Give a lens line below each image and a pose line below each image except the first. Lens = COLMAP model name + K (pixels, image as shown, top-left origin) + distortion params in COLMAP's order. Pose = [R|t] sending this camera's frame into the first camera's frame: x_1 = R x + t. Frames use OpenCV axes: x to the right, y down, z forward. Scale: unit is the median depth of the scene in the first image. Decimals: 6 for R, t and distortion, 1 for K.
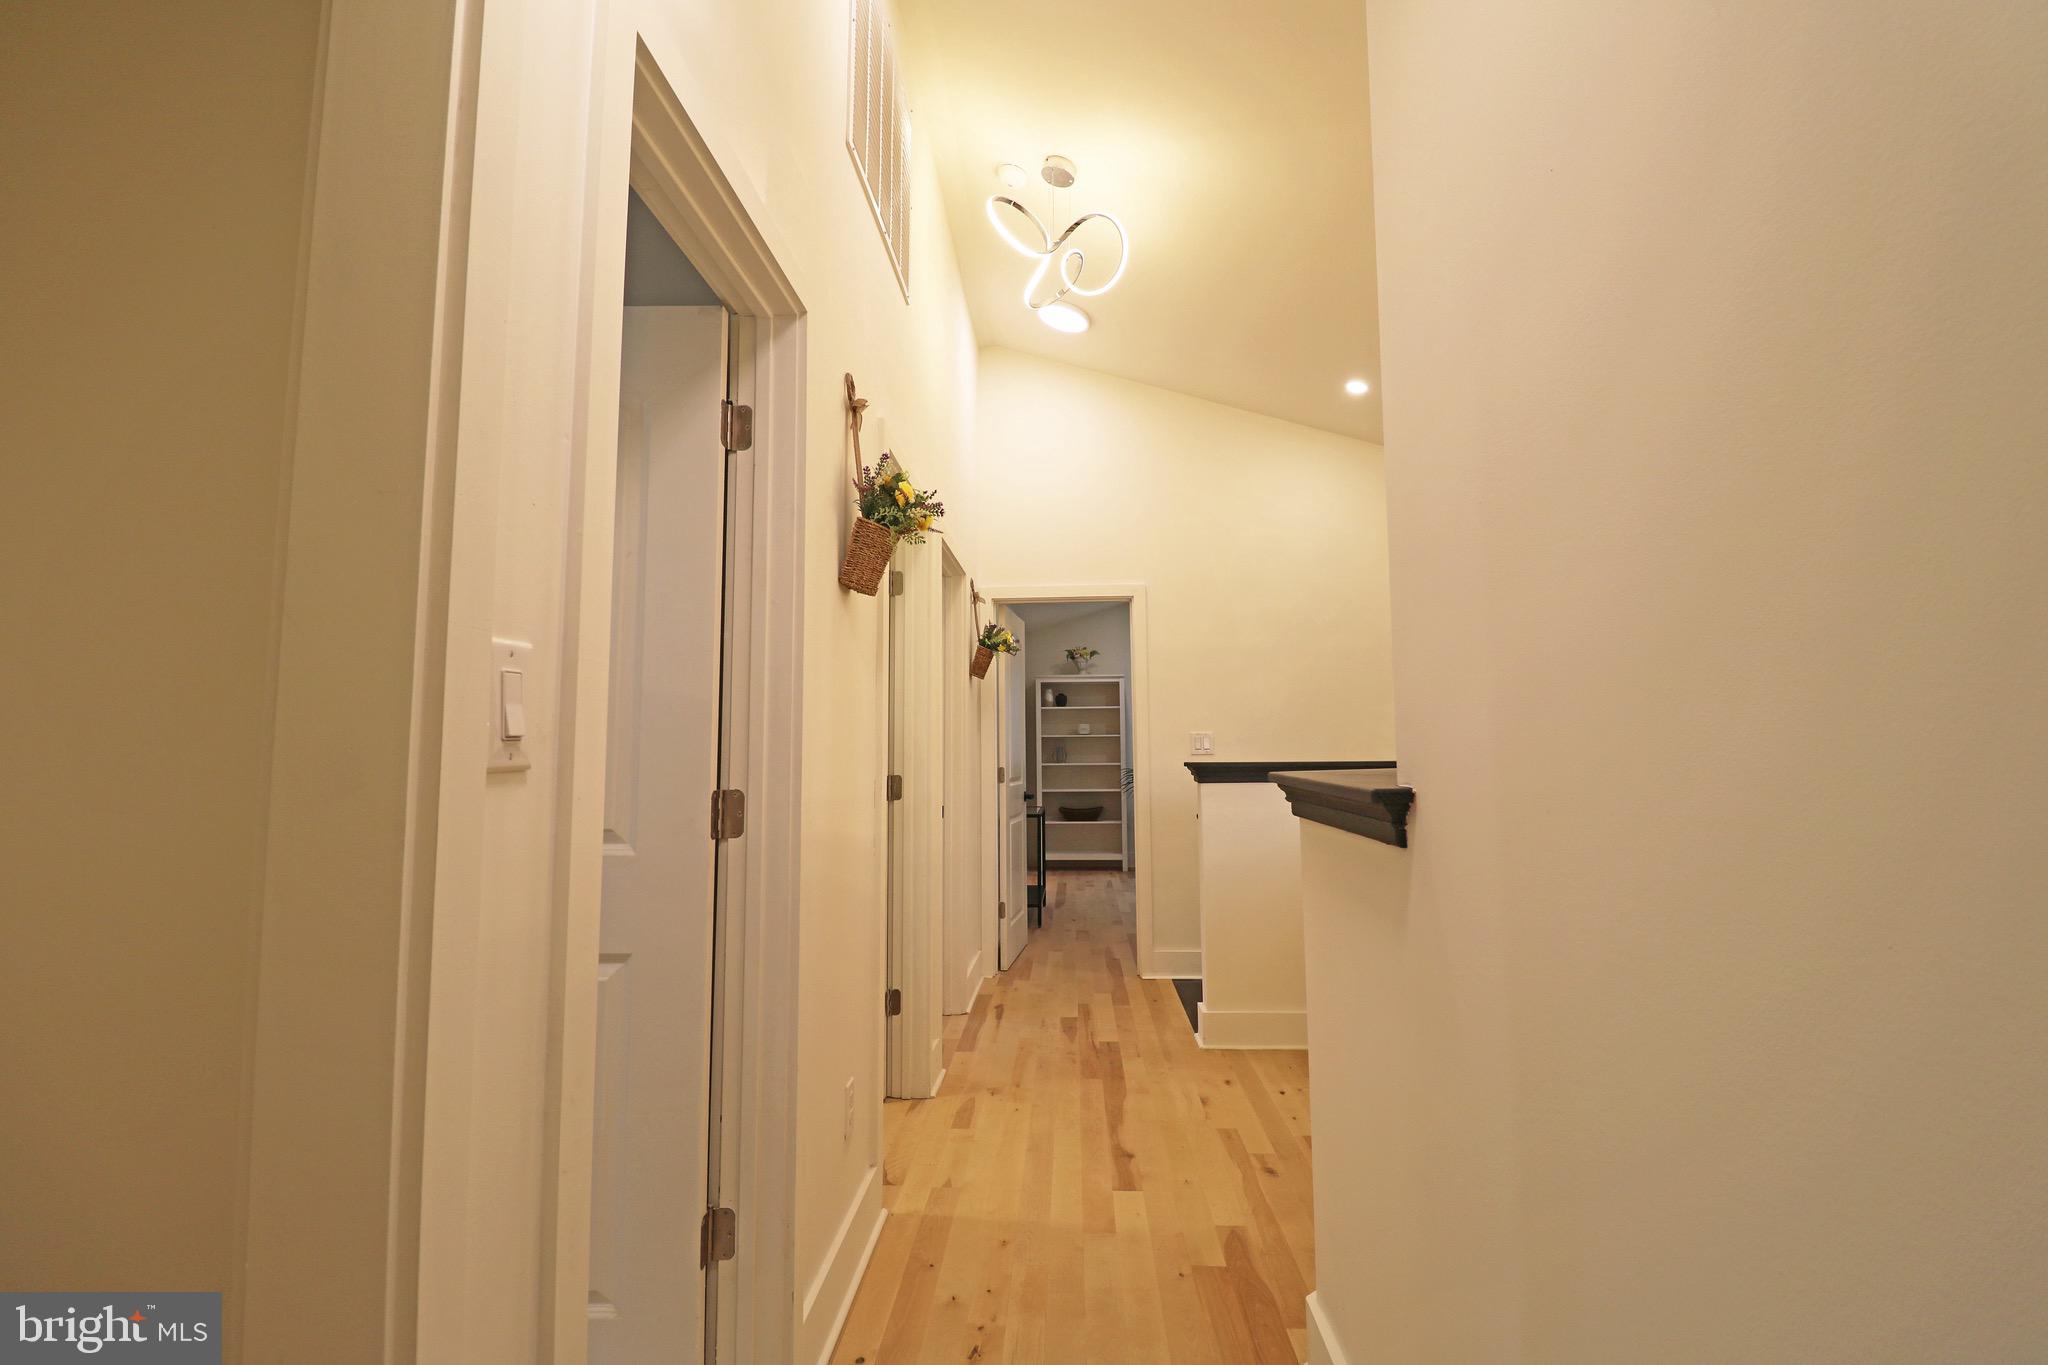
lens RADIAL K [[946.0, 0, 1039.9], [0, 946.0, 667.6], [0, 0, 1]] dist [-0.001628, -0.012217]
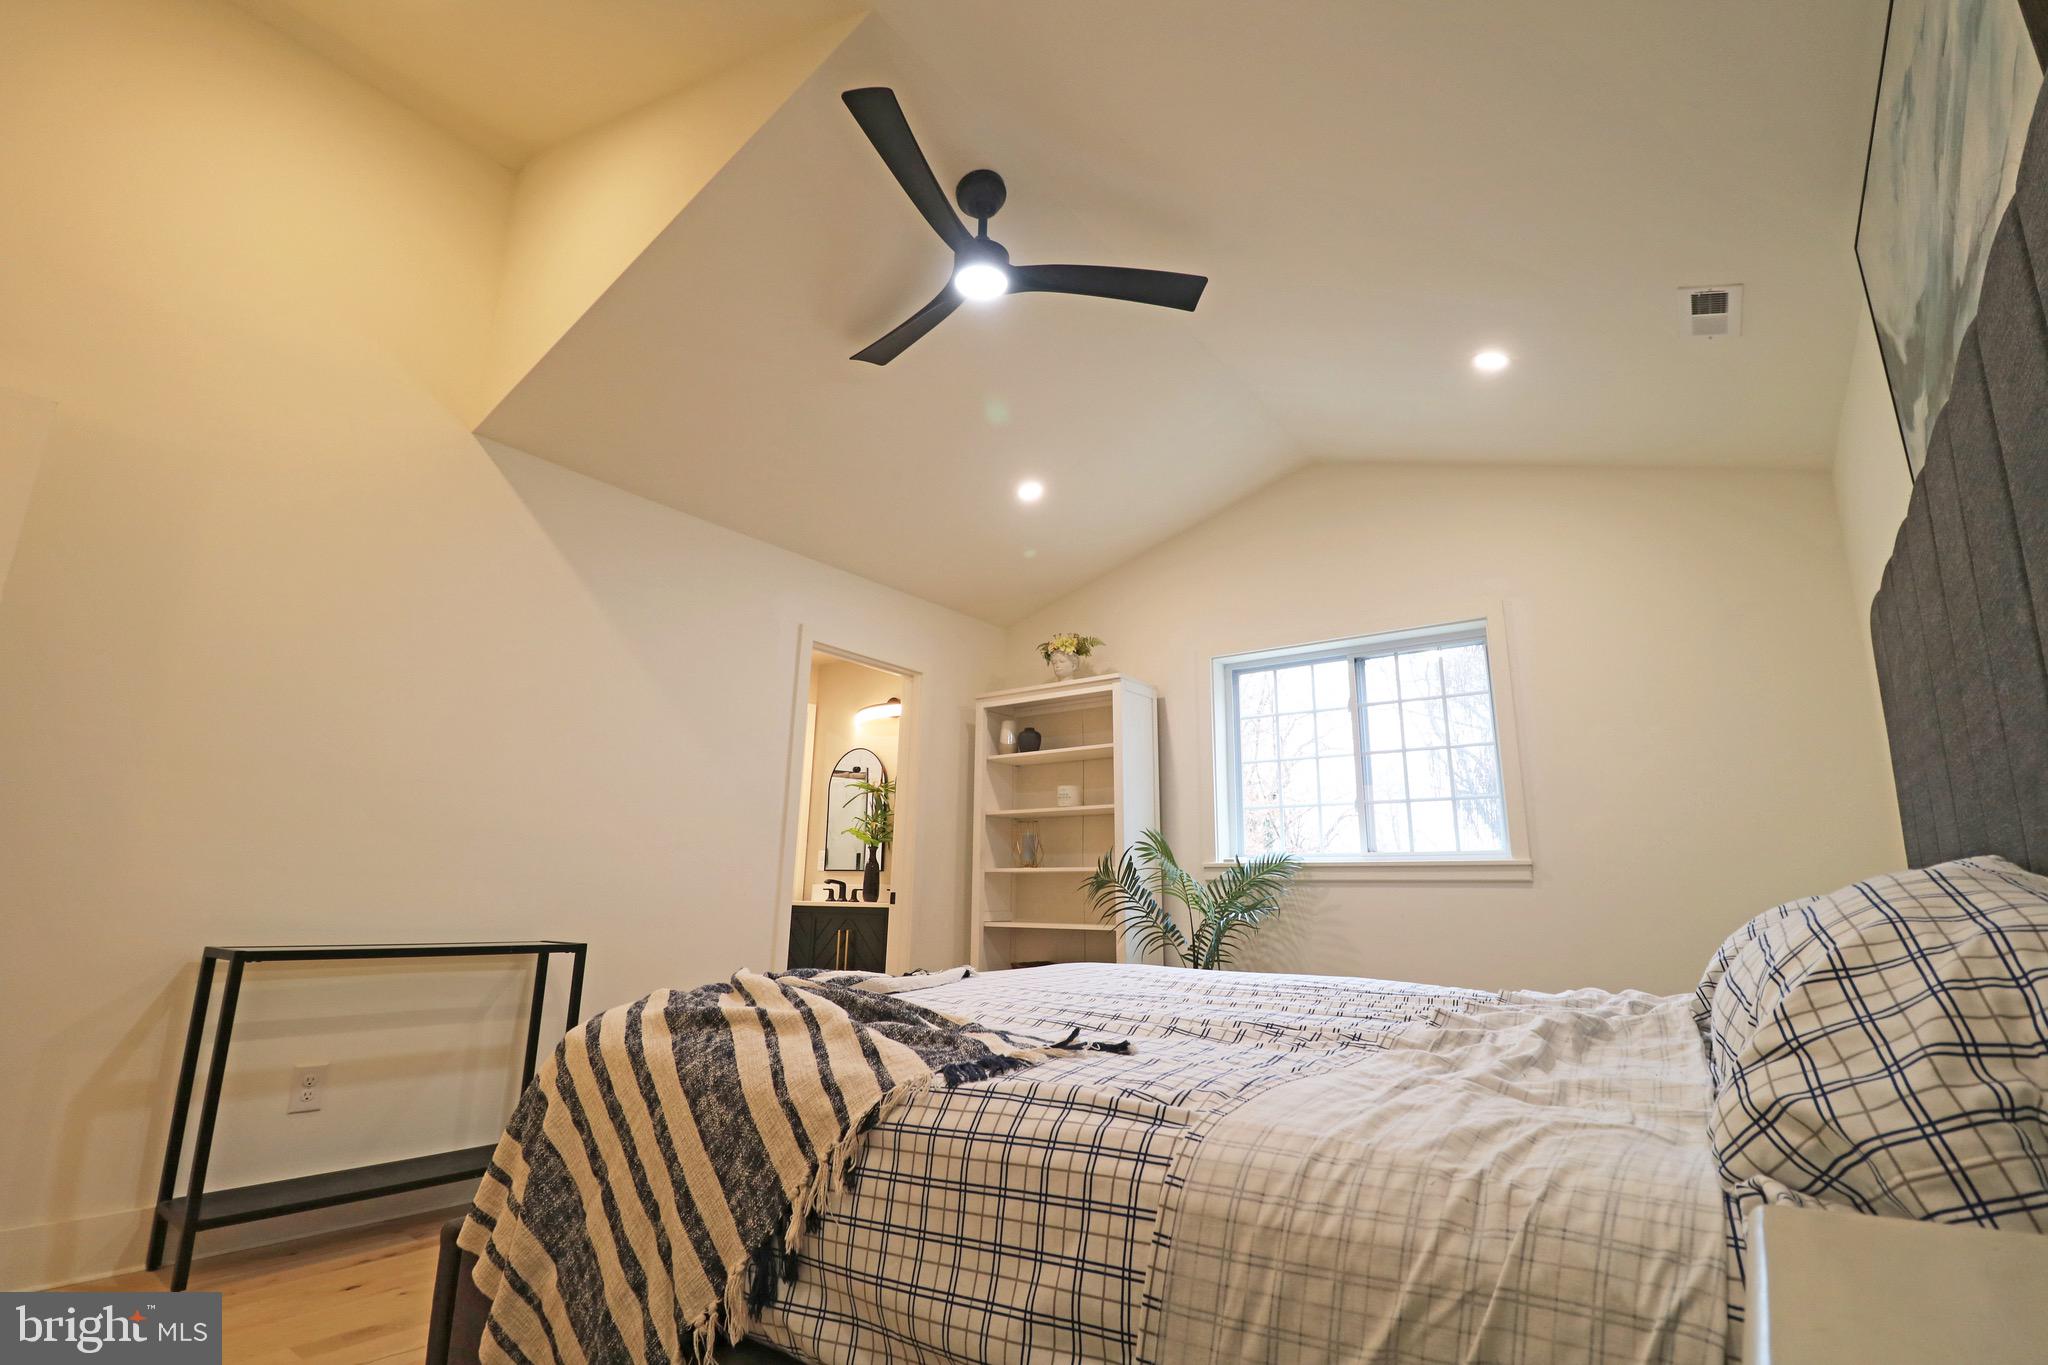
lens RADIAL K [[946.0, 0, 1038.1], [0, 946.0, 673.6], [0, 0, 1]] dist [-0.001628, -0.012217]
pose [[0.831671, -0.111895, -0.543878, 0.612354], [0.030010, 0.987112, -0.157194, 0.157241], [0.554457, 0.114412, 0.824310, 1.167036]]
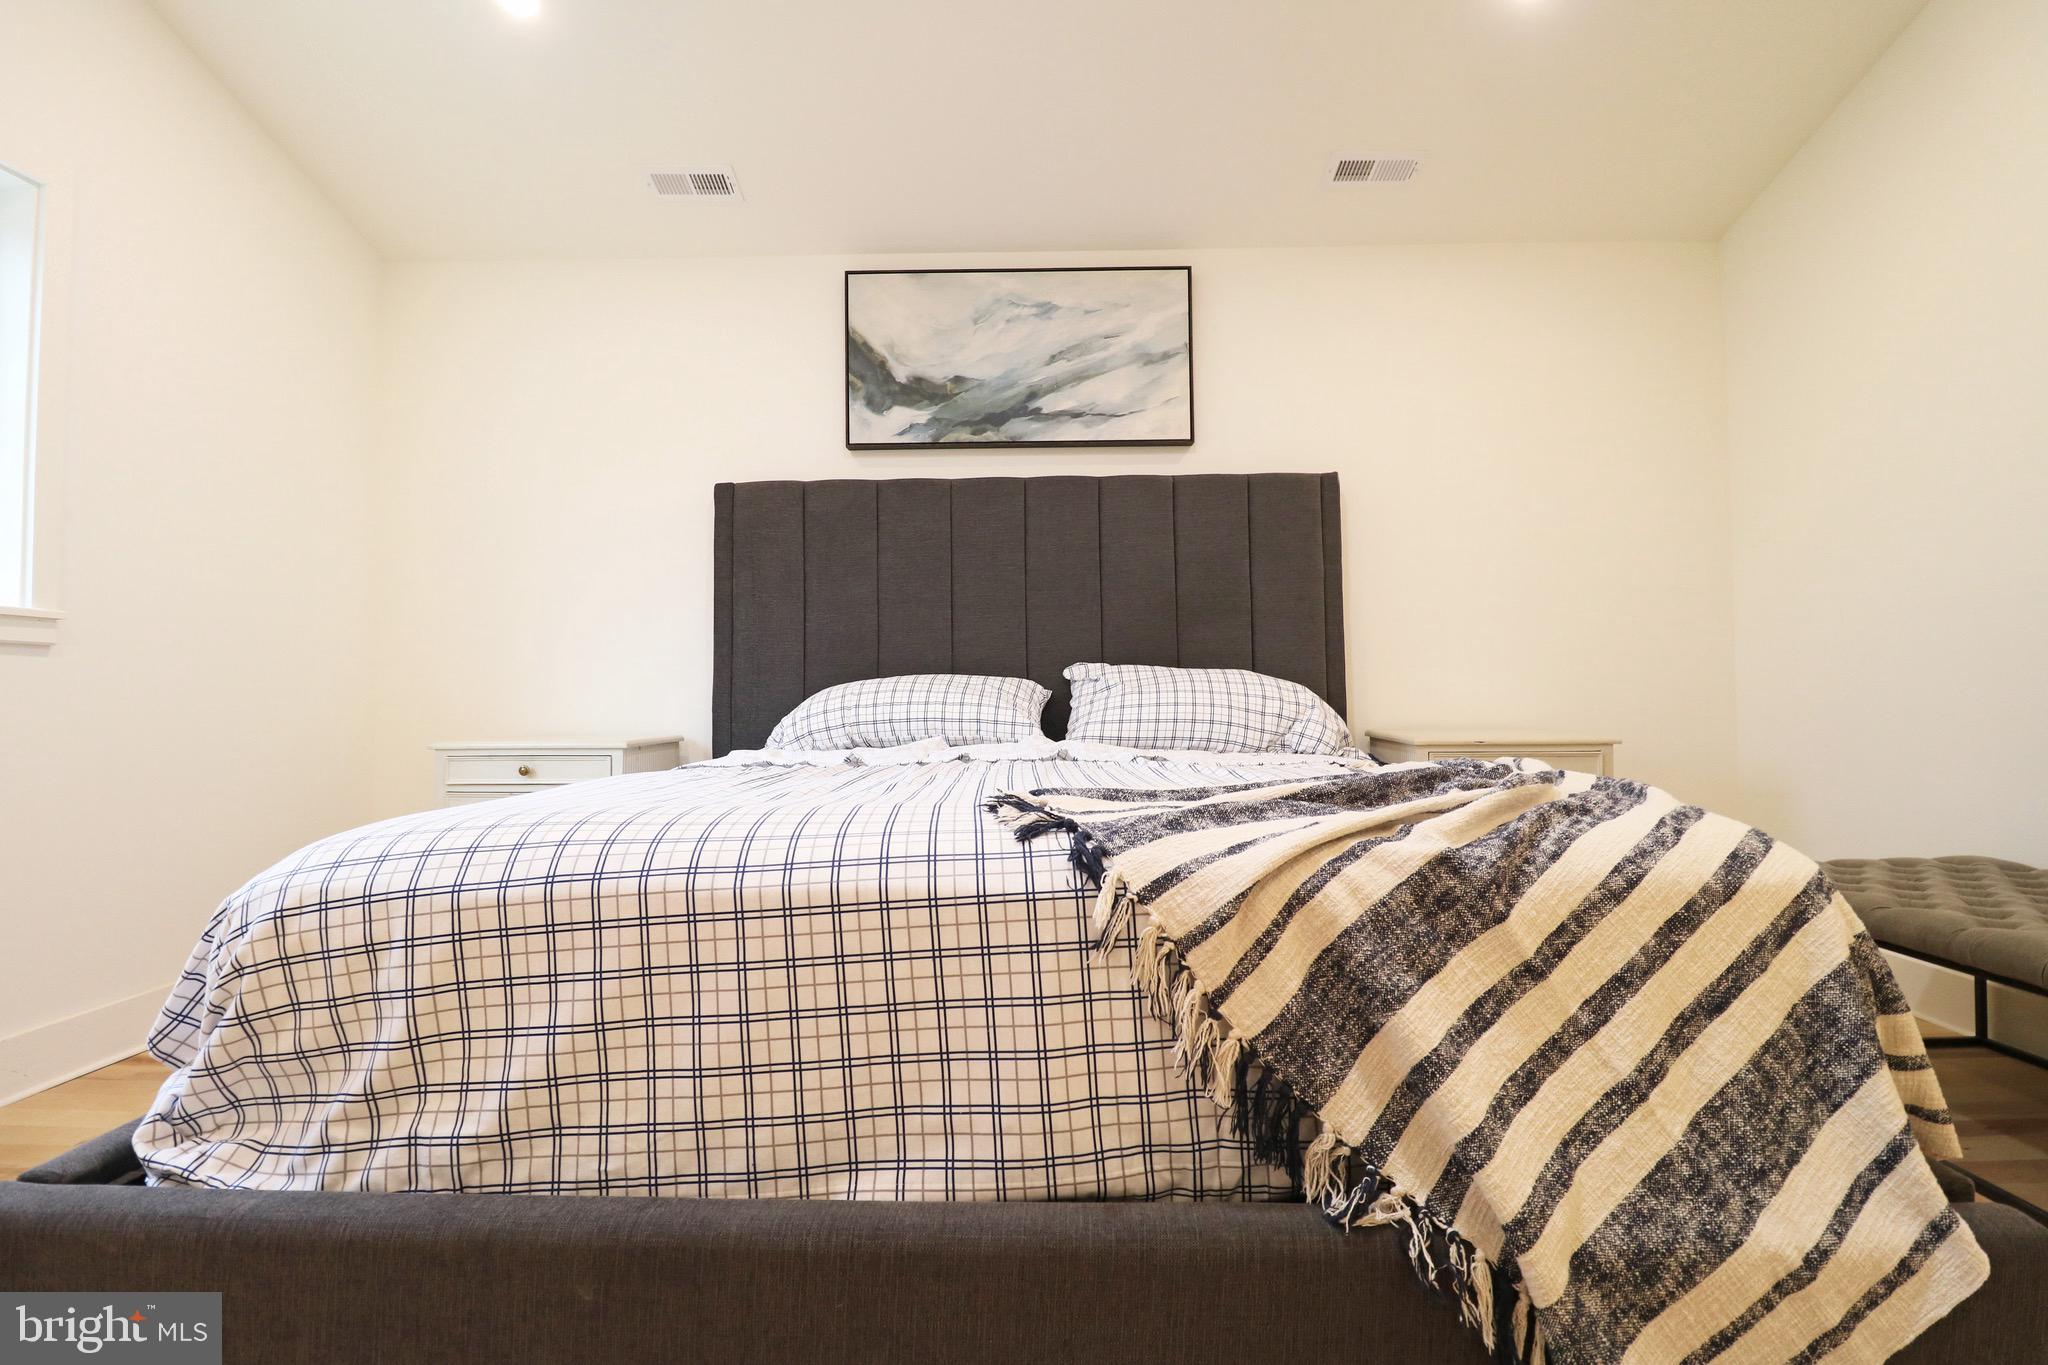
lens RADIAL K [[946.0, 0, 1033.4], [0, 946.0, 670.8], [0, 0, 1]] dist [-0.001628, -0.012217]
pose [[-0.024535, 0.033605, 0.999134, 0.049749], [-0.078906, 0.996252, -0.035445, 0.203932], [-0.996580, -0.079708, -0.021792, 1.563261]]
